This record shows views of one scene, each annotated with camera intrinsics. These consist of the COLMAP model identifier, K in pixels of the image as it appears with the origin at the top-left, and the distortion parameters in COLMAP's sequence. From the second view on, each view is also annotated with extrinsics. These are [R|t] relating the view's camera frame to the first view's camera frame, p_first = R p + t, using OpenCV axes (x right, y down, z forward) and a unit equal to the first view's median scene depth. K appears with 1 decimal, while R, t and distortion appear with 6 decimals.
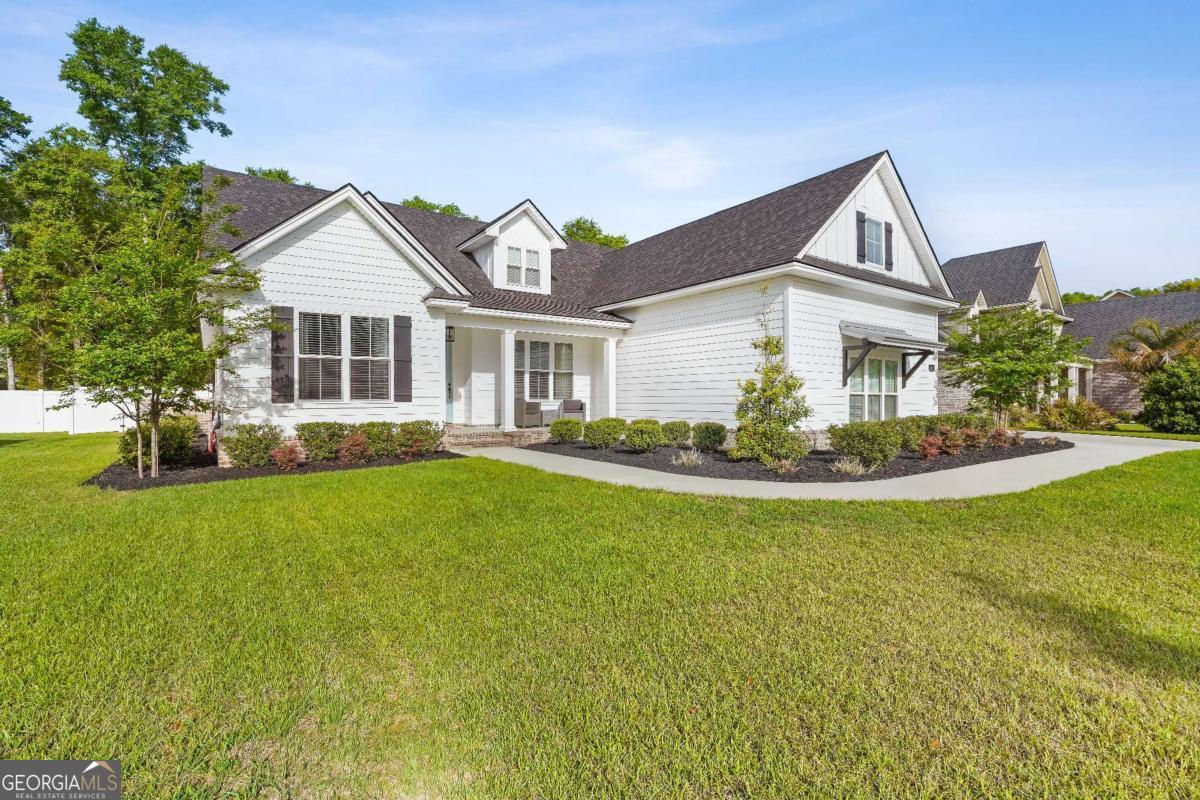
lens RADIAL K [[540.3, 0, 600.0], [0, 540.3, 400.0], [0, 0, 1]] dist [-0.001607, 0.000500]
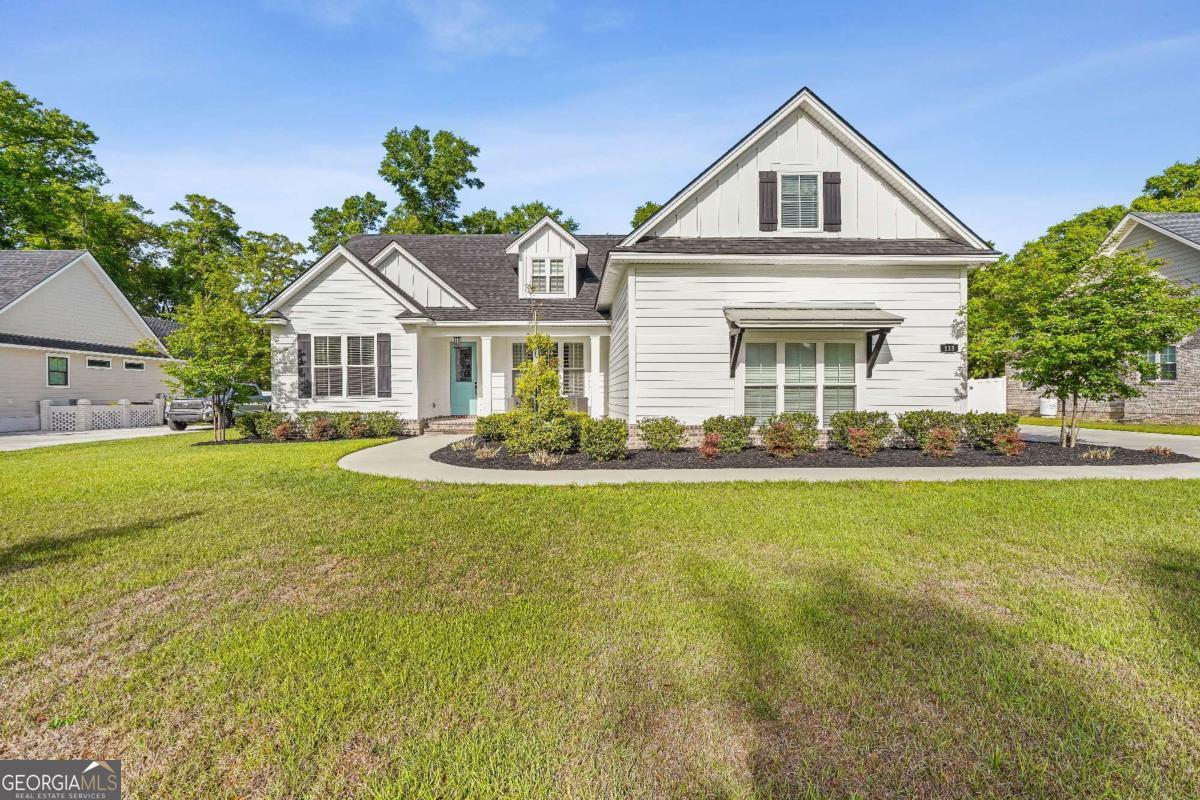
lens RADIAL K [[570.2, 0, 595.1], [0, 570.2, 399.3], [0, 0, 1]] dist [-0.000462, -0.000079]
pose [[0.832281, -0.002324, -0.554348, 0.689557], [0.005032, 0.999982, 0.003363, 0.004613], [0.554330, -0.005588, 0.832278, 0.092667]]
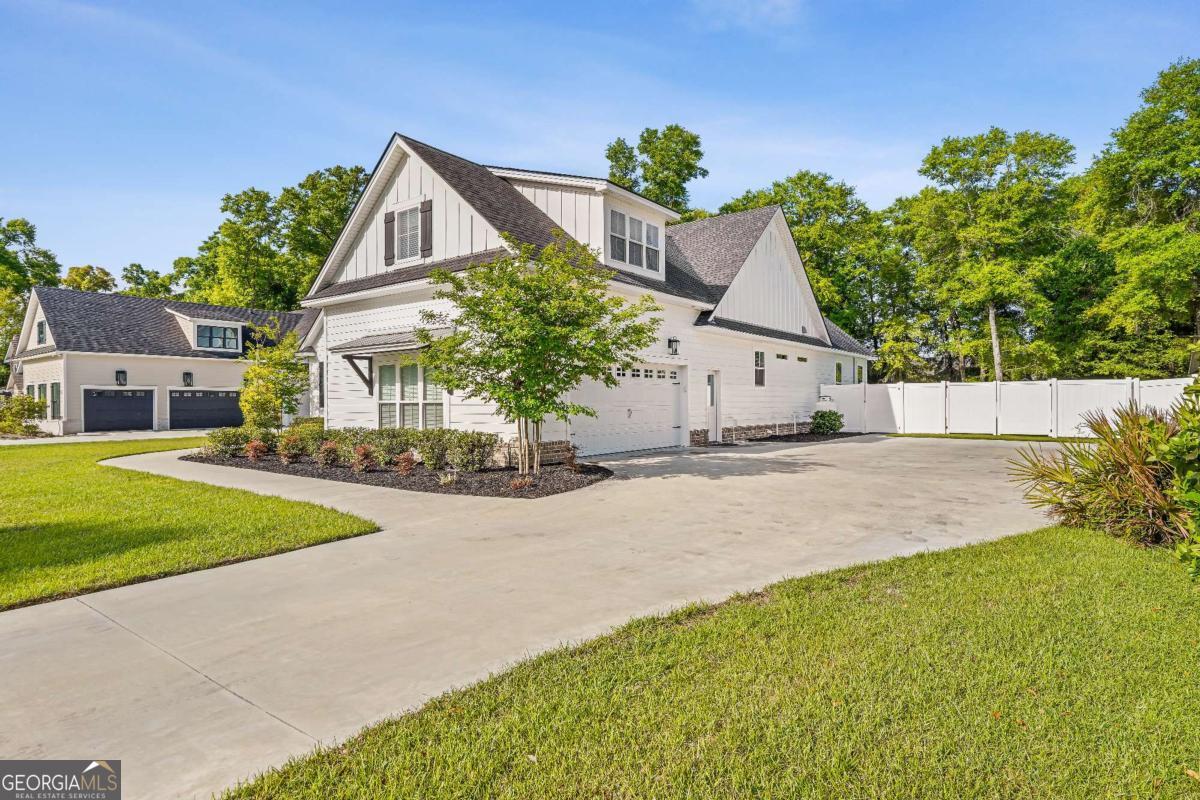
lens RADIAL K [[653.2, 0, 600.0], [0, 653.2, 400.0], [0, 0, 1]] dist [-0.001151, -0.000103]
pose [[0.291036, -0.001647, -0.956711, 1.547757], [0.008667, 0.999962, 0.000915, -0.014086], [0.956673, -0.008558, 0.291039, 0.930808]]
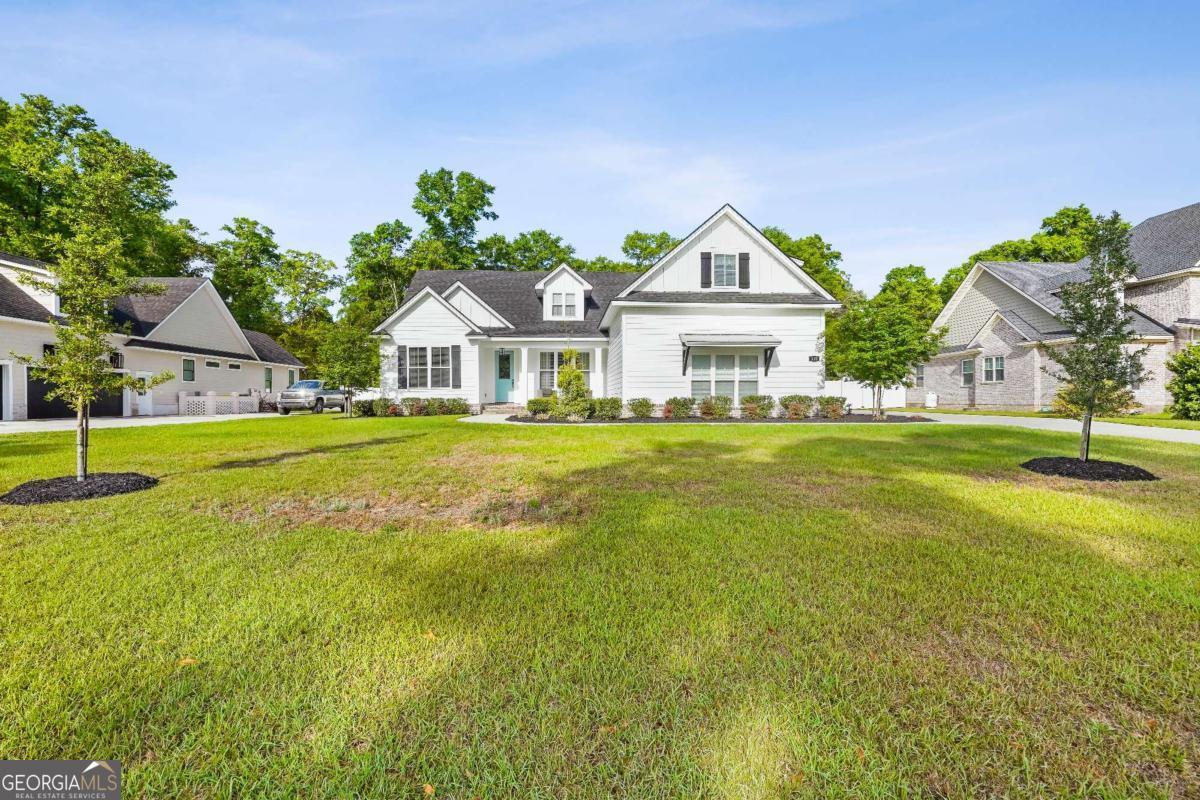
lens RADIAL K [[540.3, 0, 600.0], [0, 540.3, 400.0], [0, 0, 1]] dist [-0.001607, 0.000500]
pose [[0.847403, 0.000192, -0.530951, 0.917055], [0.000387, 0.999999, 0.000978, 0.034949], [0.530950, -0.001035, 0.847402, -0.322553]]
